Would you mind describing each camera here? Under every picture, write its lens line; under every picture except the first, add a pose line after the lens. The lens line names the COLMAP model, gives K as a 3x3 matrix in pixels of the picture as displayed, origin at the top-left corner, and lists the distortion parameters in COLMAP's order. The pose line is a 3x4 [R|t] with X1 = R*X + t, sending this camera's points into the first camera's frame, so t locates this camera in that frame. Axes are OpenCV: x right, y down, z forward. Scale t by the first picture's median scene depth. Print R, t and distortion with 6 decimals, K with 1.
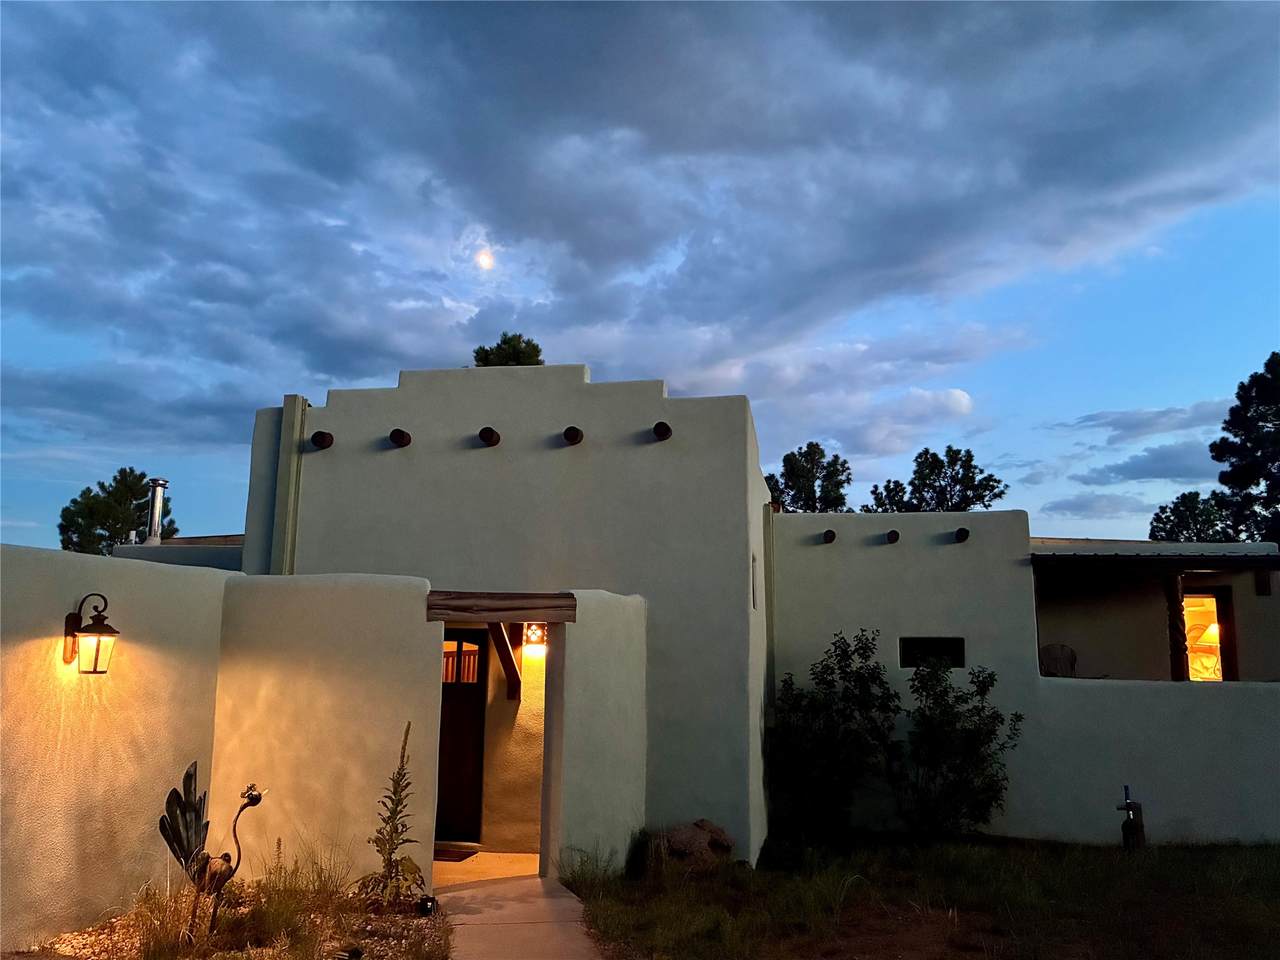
lens RADIAL K [[1012.4, 0, 640.0], [0, 1012.4, 480.0], [0, 0, 1]] dist [0.009051, 0.004883]
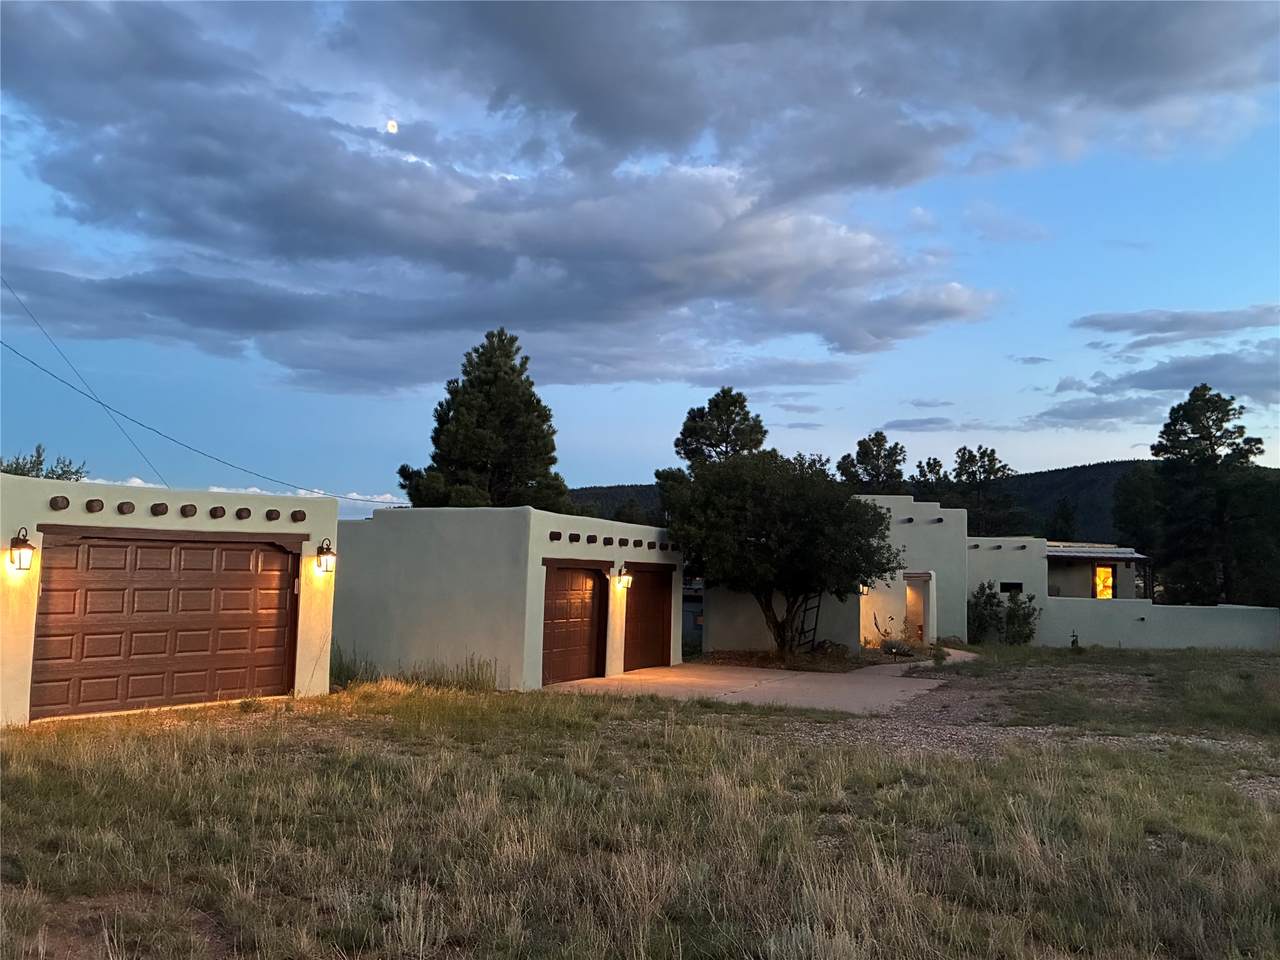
lens RADIAL K [[1129.0, 0, 640.0], [0, 1129.0, 480.0], [0, 0, 1]] dist [-0.007307, 0.001669]
pose [[0.998509, 0.016158, 0.052137, -0.280981], [-0.020663, 0.995988, 0.087071, -0.117474], [-0.050521, -0.088019, 0.994837, -0.631542]]
